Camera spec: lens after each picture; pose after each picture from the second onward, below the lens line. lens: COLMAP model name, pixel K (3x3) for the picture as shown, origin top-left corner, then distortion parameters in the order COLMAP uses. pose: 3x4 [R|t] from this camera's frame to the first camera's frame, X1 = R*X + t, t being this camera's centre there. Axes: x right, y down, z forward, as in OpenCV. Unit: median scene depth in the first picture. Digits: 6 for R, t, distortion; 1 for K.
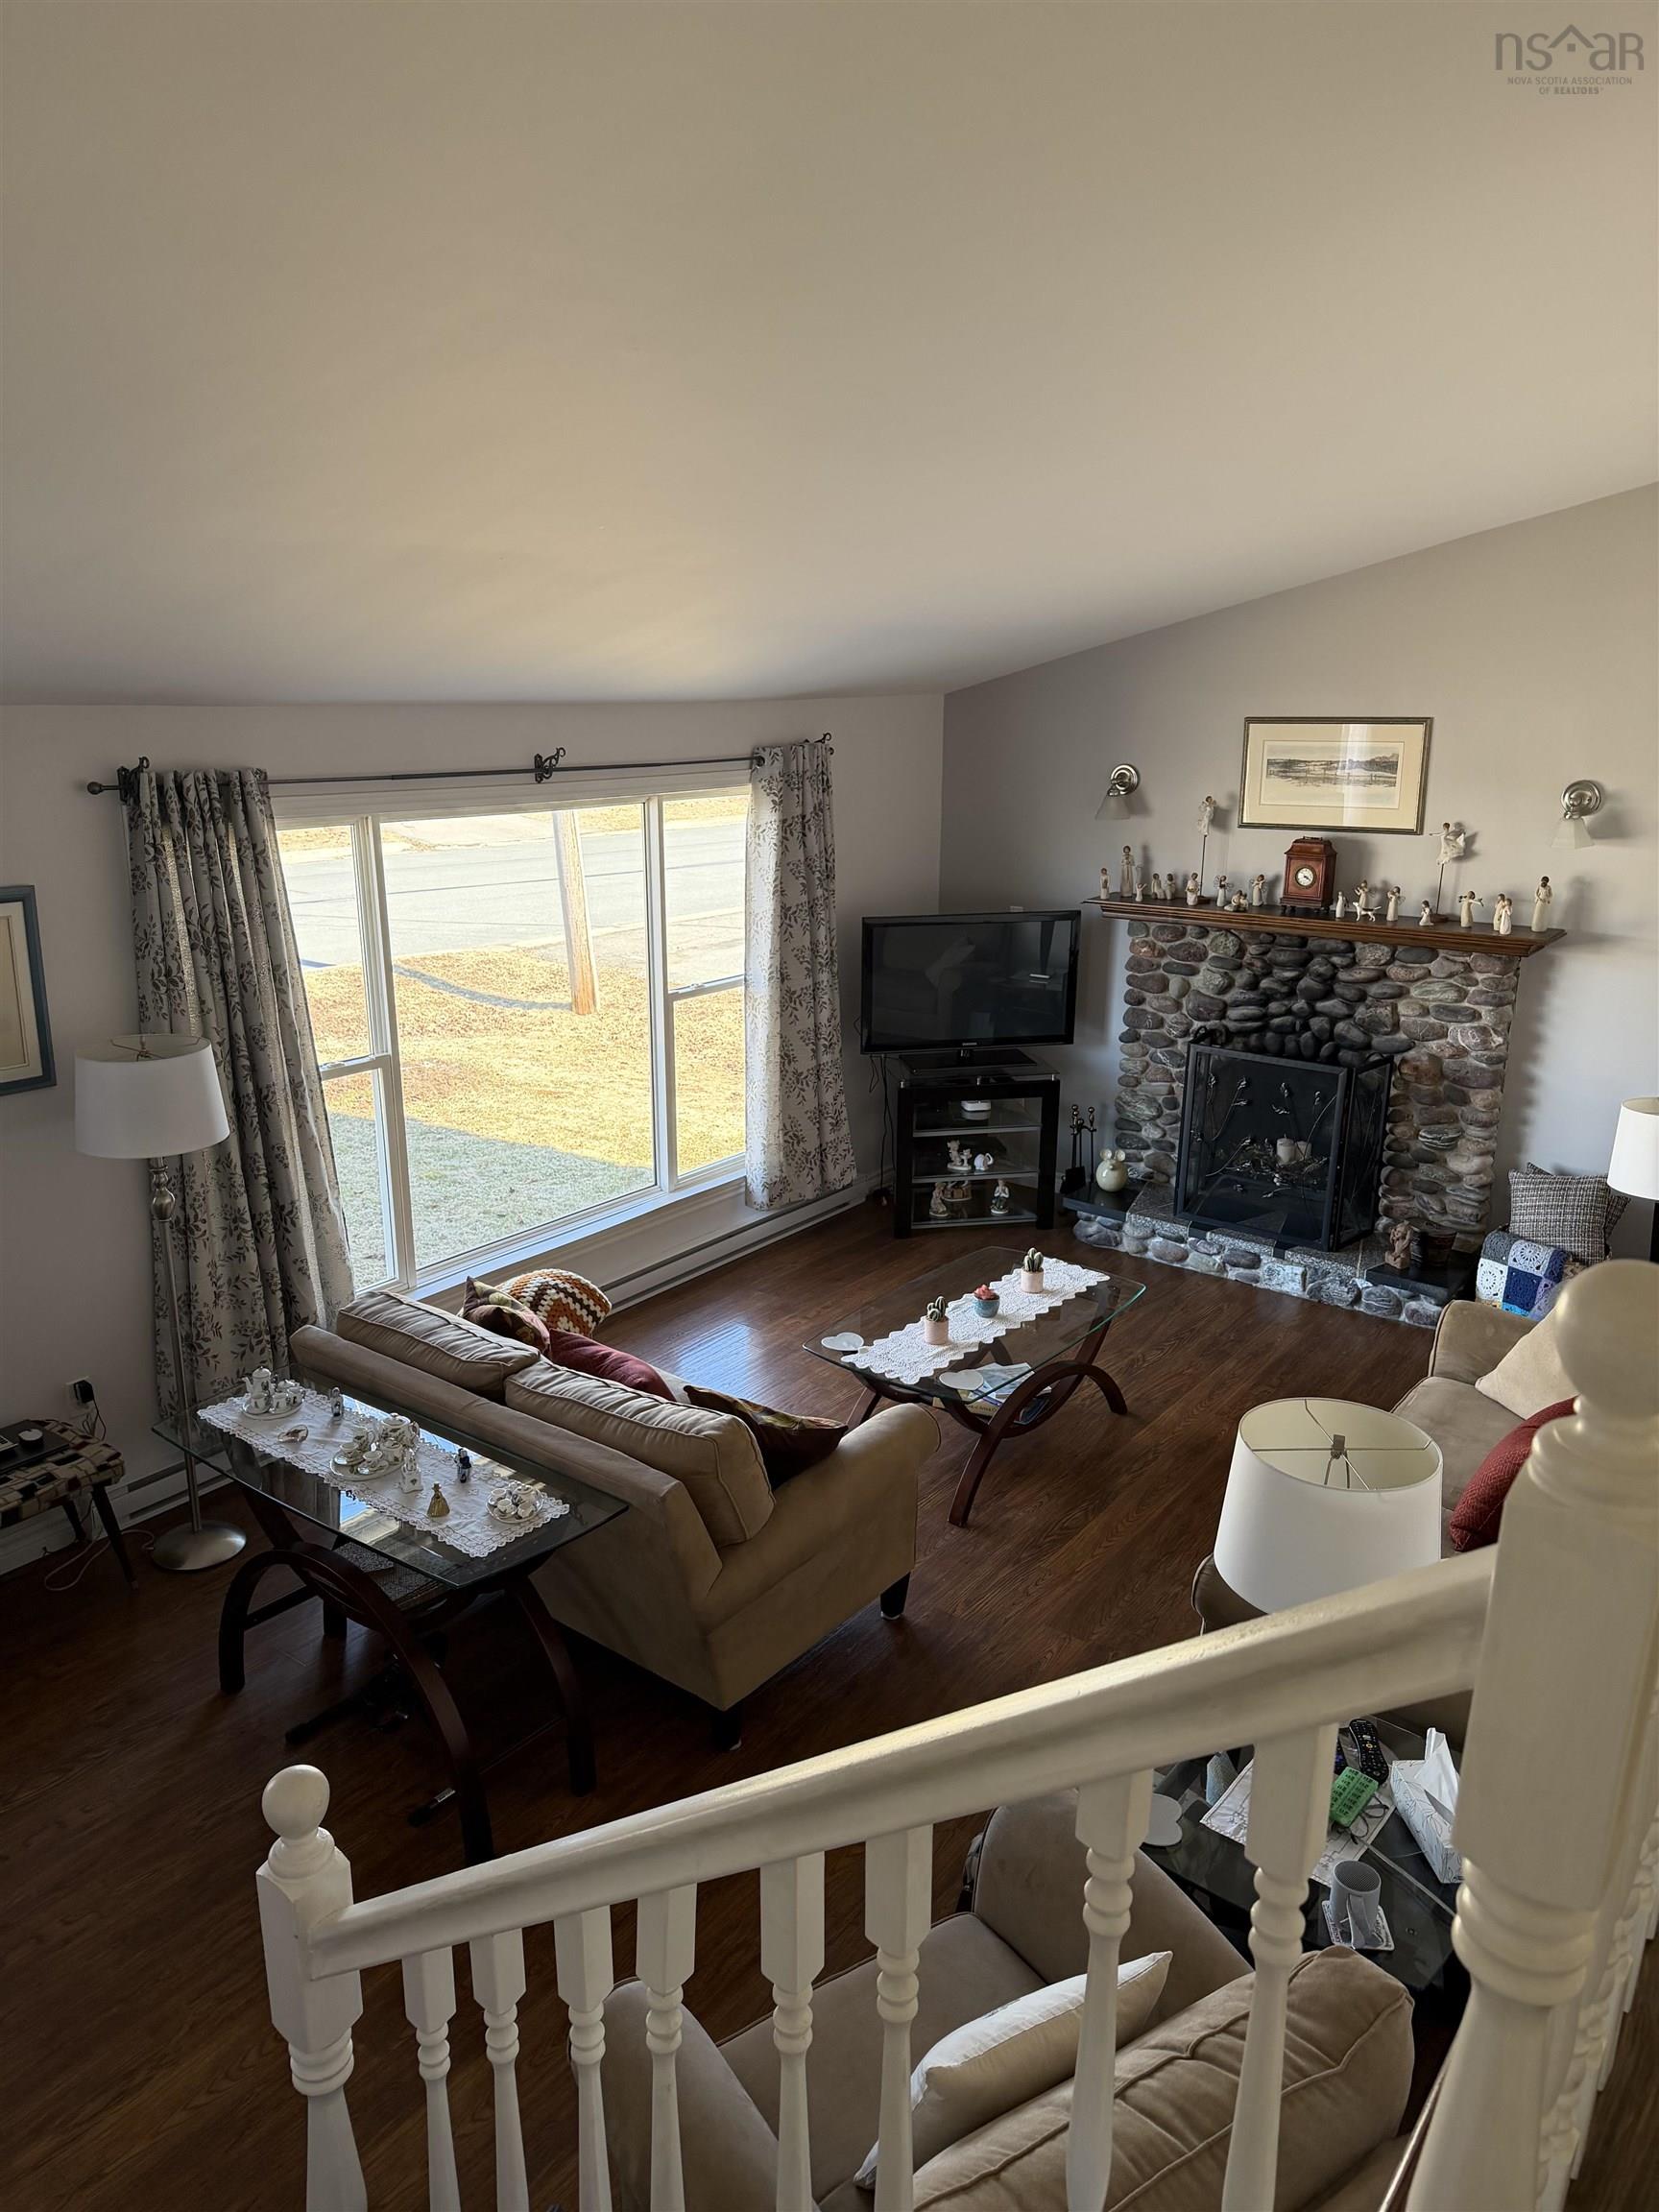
lens RADIAL K [[1524.4, 0, 848.7], [0, 1524.4, 1127.9], [0, 0, 1]] dist [0.067879, -0.080858]
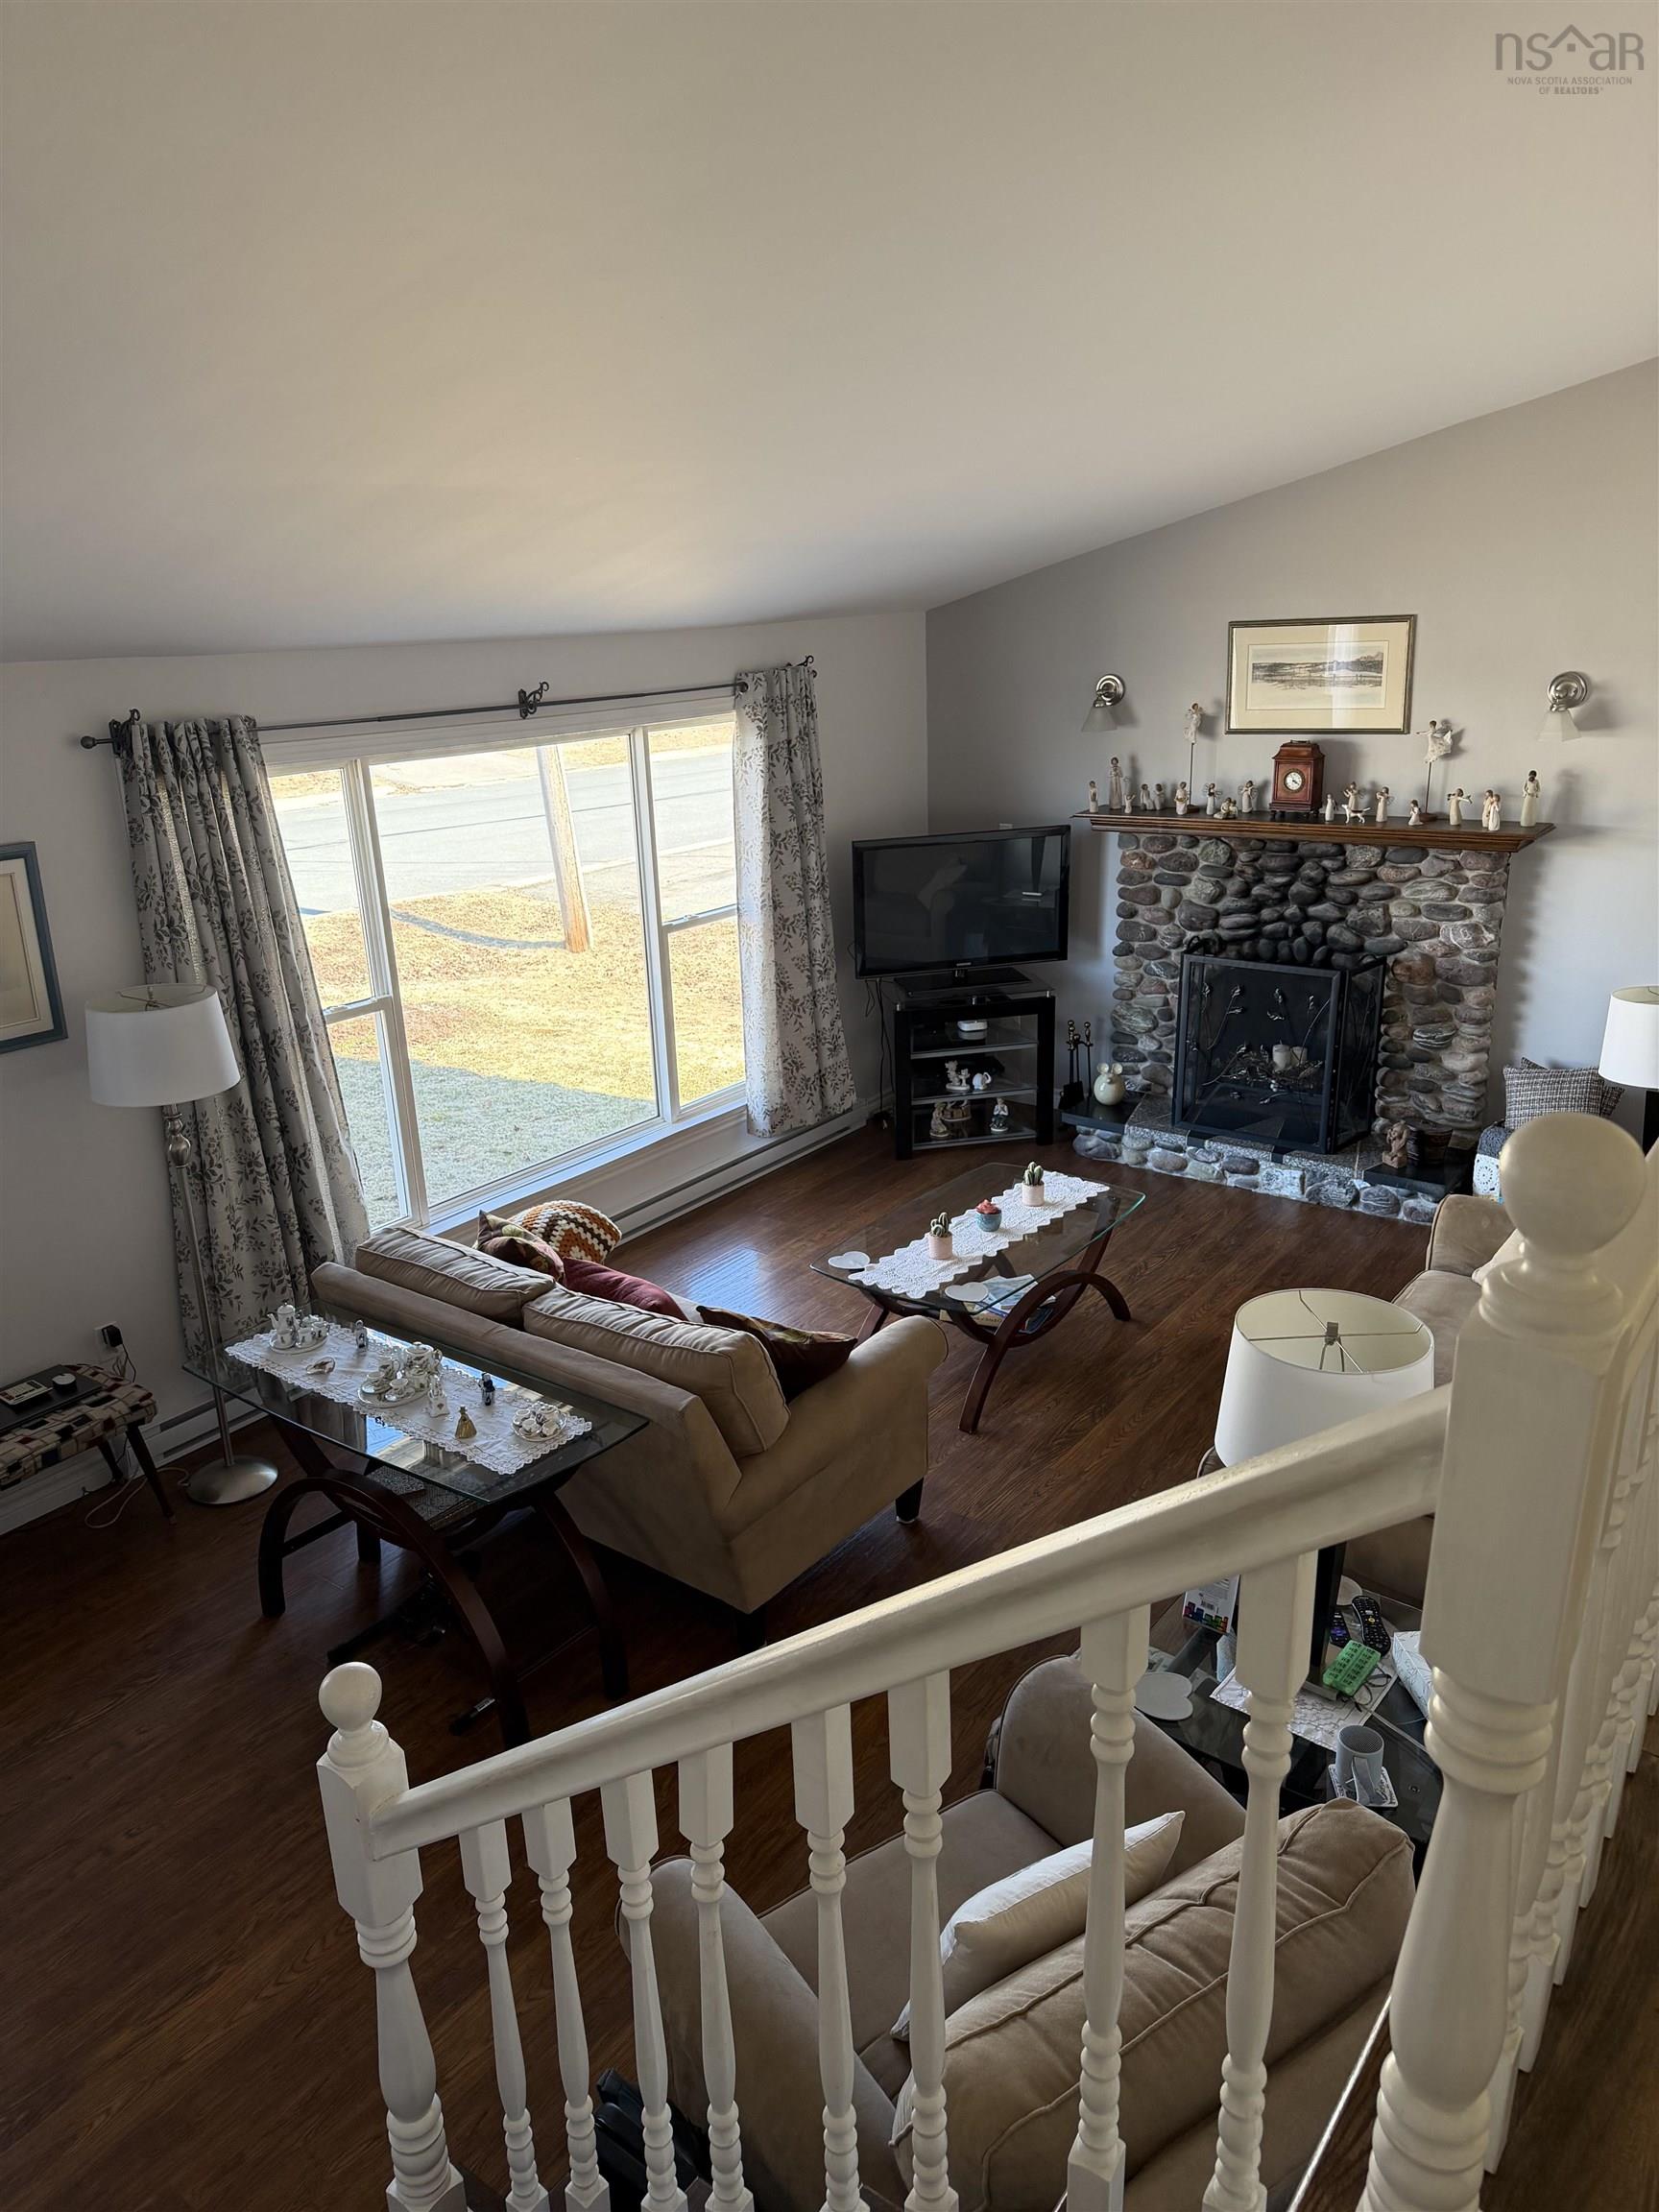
lens RADIAL K [[1524.4, 0, 837.8], [0, 1524.4, 1121.4], [0, 0, 1]] dist [0.067879, -0.080858]
pose [[0.999156, -0.040275, -0.008048, 0.000198], [0.040581, 0.998282, 0.042270, 0.003242], [0.006331, -0.042561, 0.999074, -0.011021]]
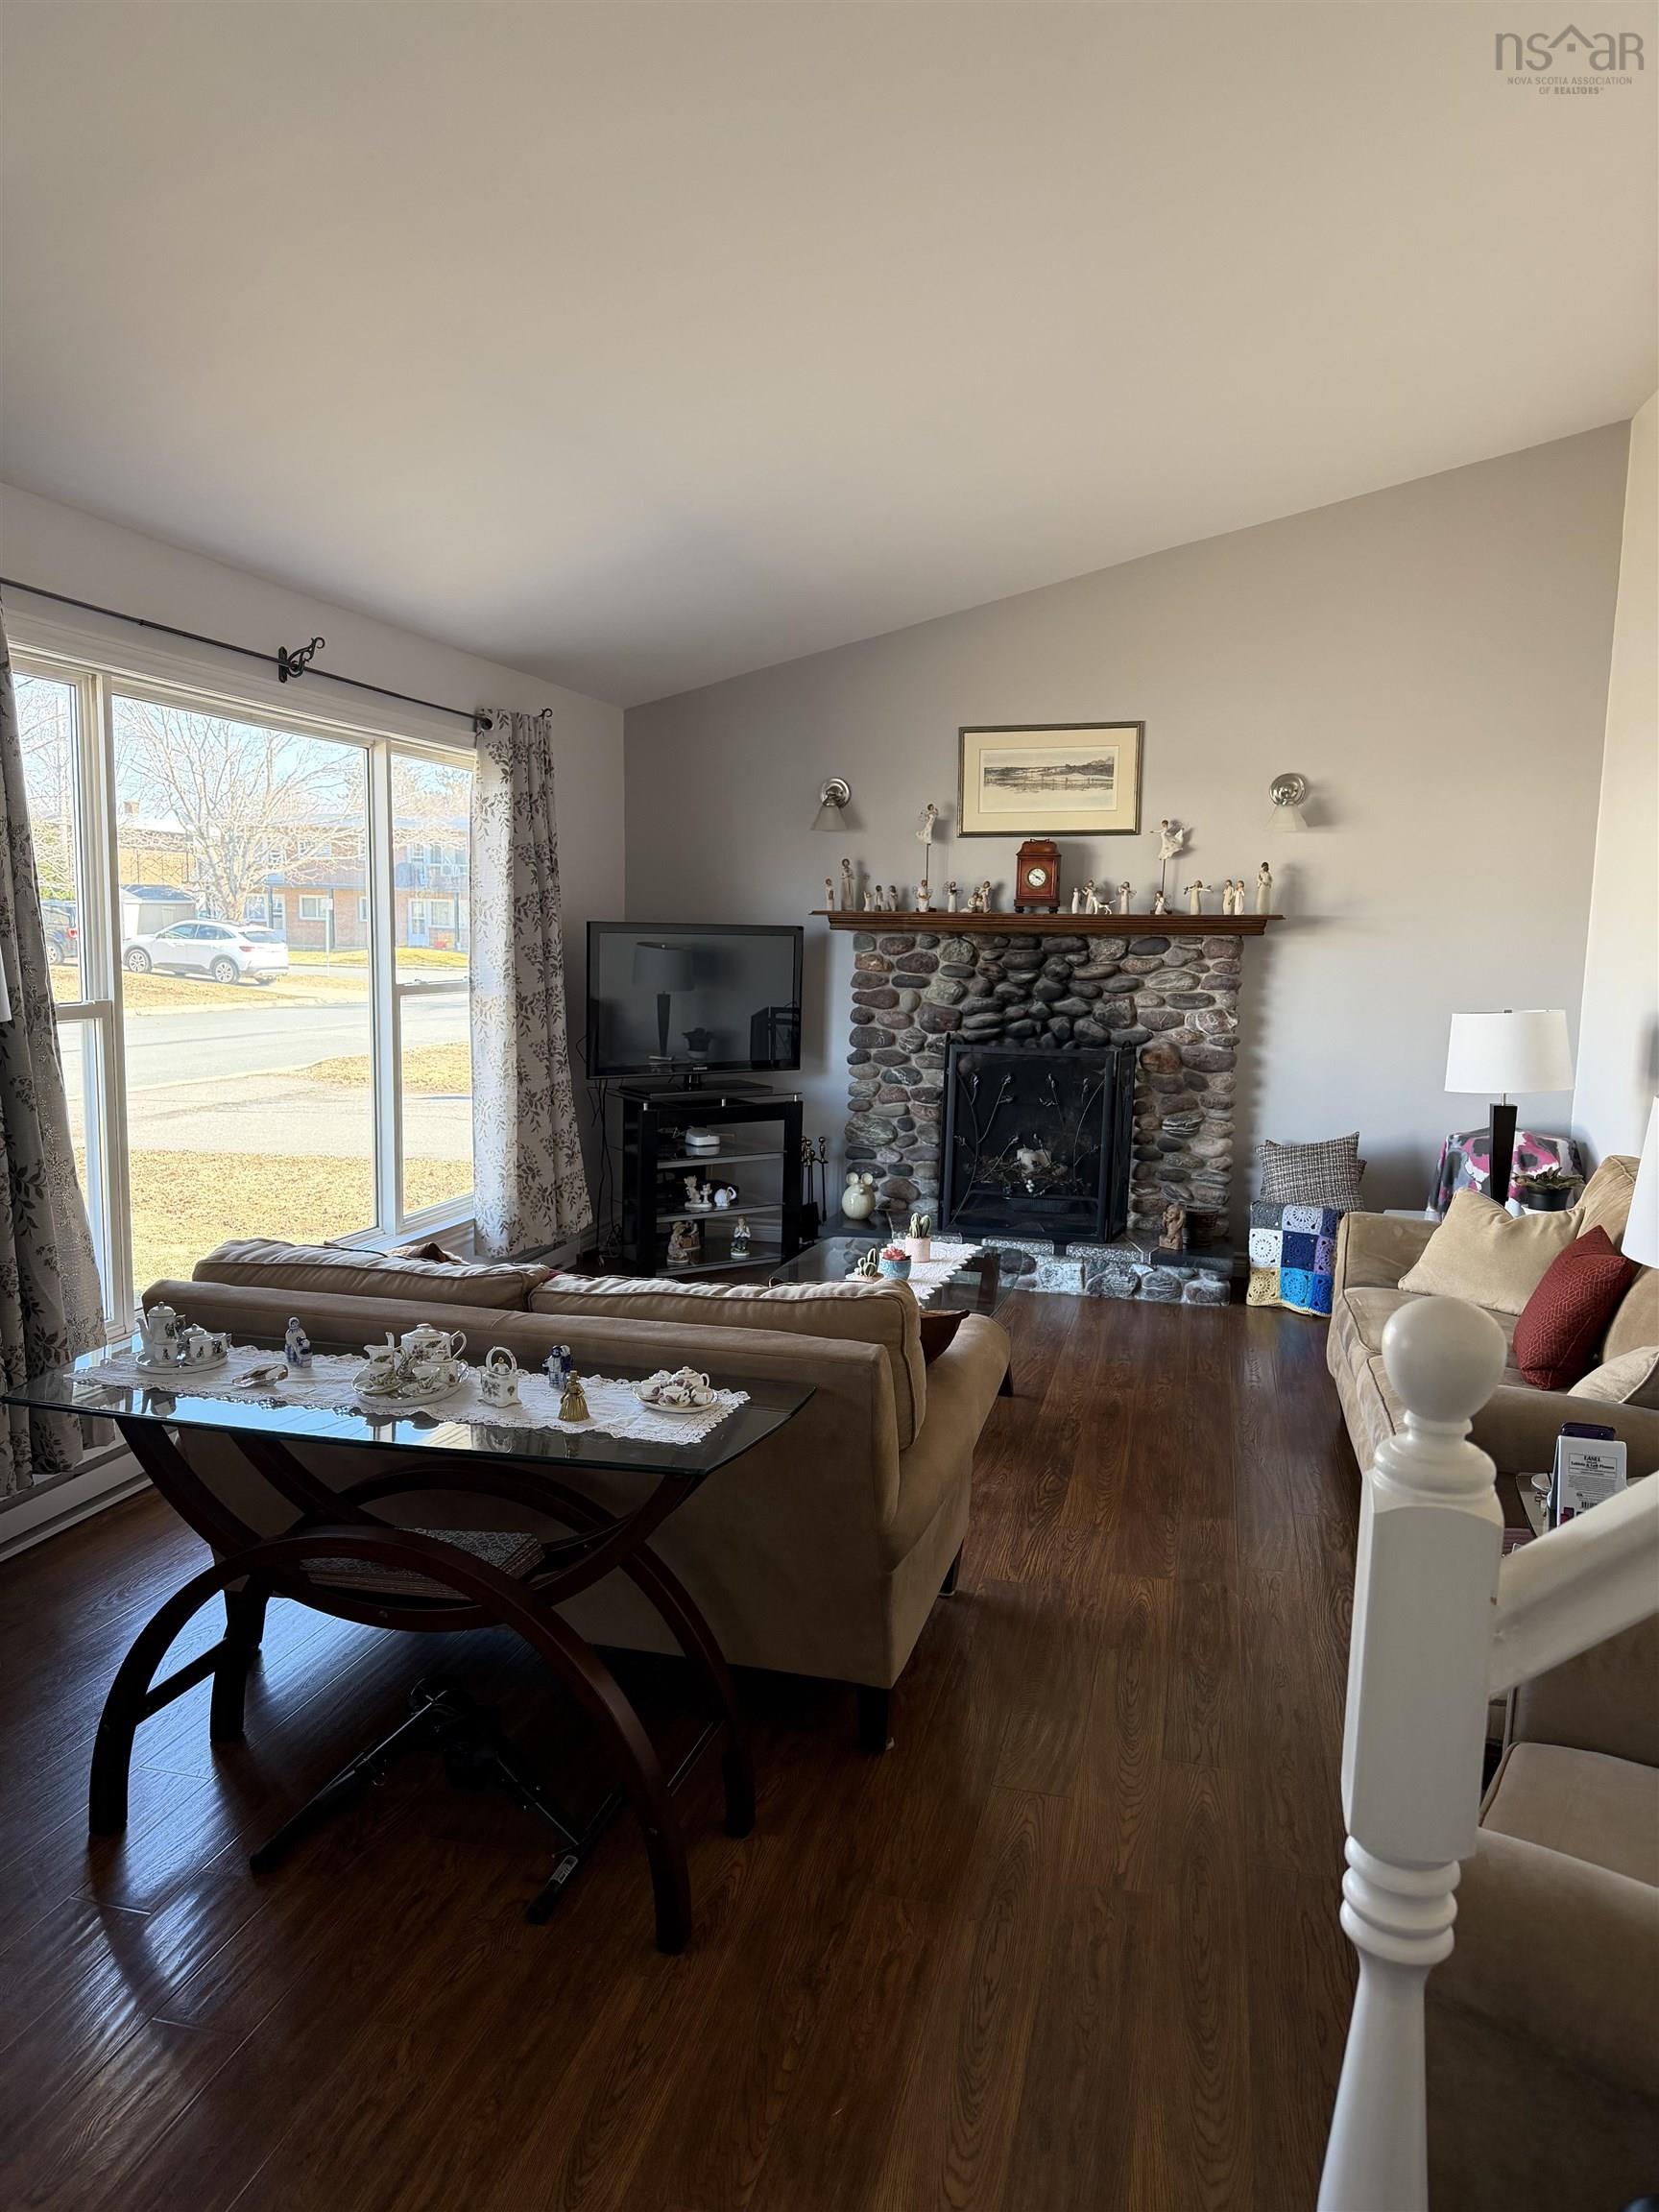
lens RADIAL K [[1524.4, 0, 864.6], [0, 1524.4, 1128.7], [0, 0, 1]] dist [0.067879, -0.080858]
pose [[0.917046, -0.042189, 0.396543, -0.219872], [0.098402, 0.987579, -0.122494, 0.115958], [-0.386450, 0.151353, 0.909807, 0.162219]]
